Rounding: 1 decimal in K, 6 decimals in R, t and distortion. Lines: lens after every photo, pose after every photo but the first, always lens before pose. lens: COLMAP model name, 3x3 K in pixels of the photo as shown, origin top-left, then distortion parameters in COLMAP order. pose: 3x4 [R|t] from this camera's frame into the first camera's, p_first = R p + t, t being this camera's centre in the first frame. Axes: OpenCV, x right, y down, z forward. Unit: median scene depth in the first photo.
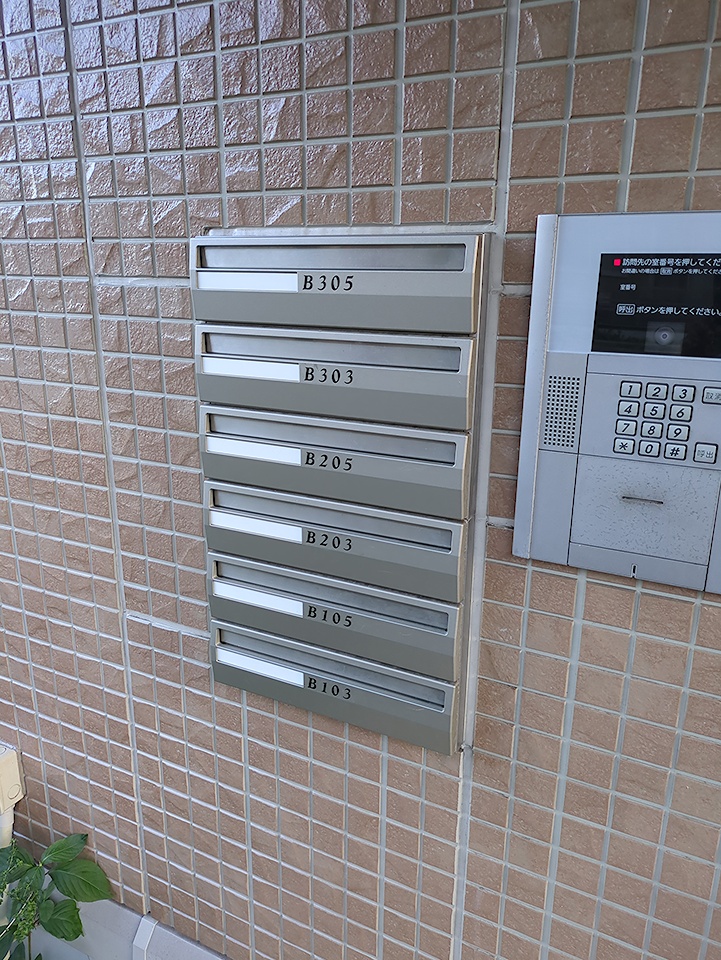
lens RADIAL K [[714.0, 0, 360.5], [0, 714.0, 480.0], [0, 0, 1]] dist [0.046539, -0.046186]
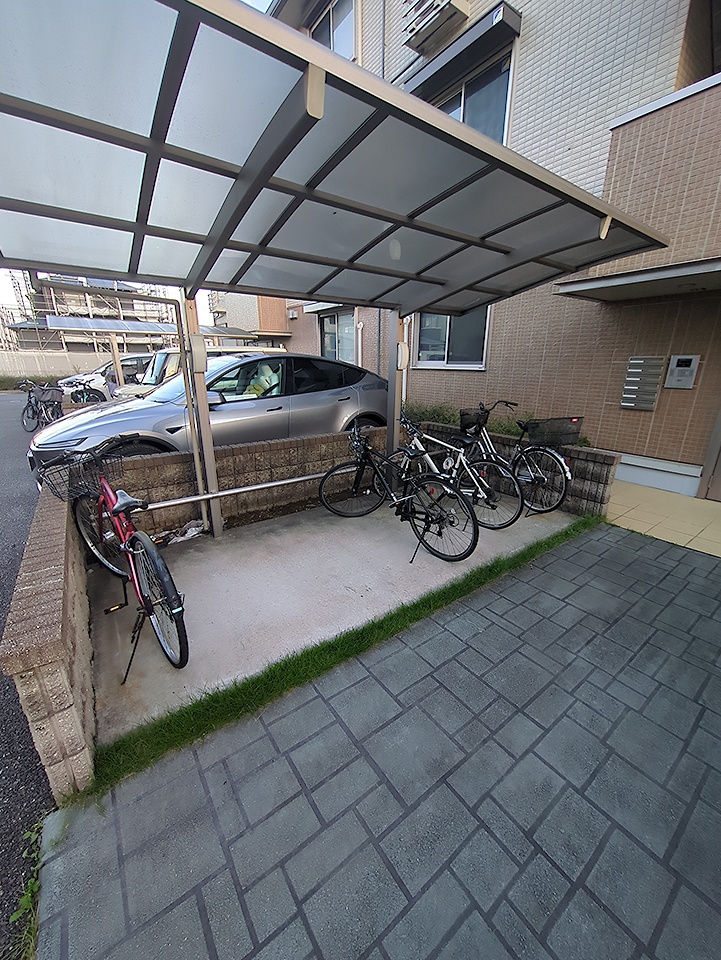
lens RADIAL K [[378.4, 0, 360.5], [0, 378.4, 480.0], [0, 0, 1]] dist [0.002597, 0.000094]
pose [[0.884485, 0.131074, -0.447779, -1.187529], [-0.124127, 0.991247, 0.044974, 1.959351], [0.449755, 0.015803, 0.893012, -6.650803]]
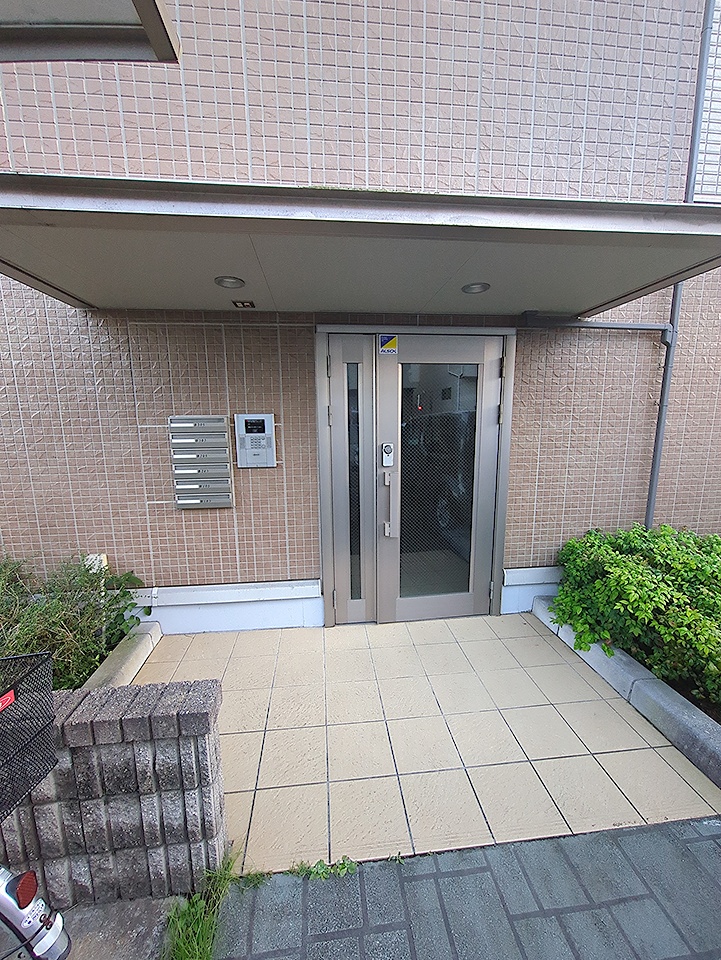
lens RADIAL K [[378.4, 0, 360.5], [0, 378.4, 480.0], [0, 0, 1]] dist [0.002597, 0.000094]
pose [[0.843572, -0.104104, 0.526830, -0.687791], [0.169993, 0.982347, -0.078081, 0.712650], [-0.509401, 0.155424, 0.846377, -2.501029]]
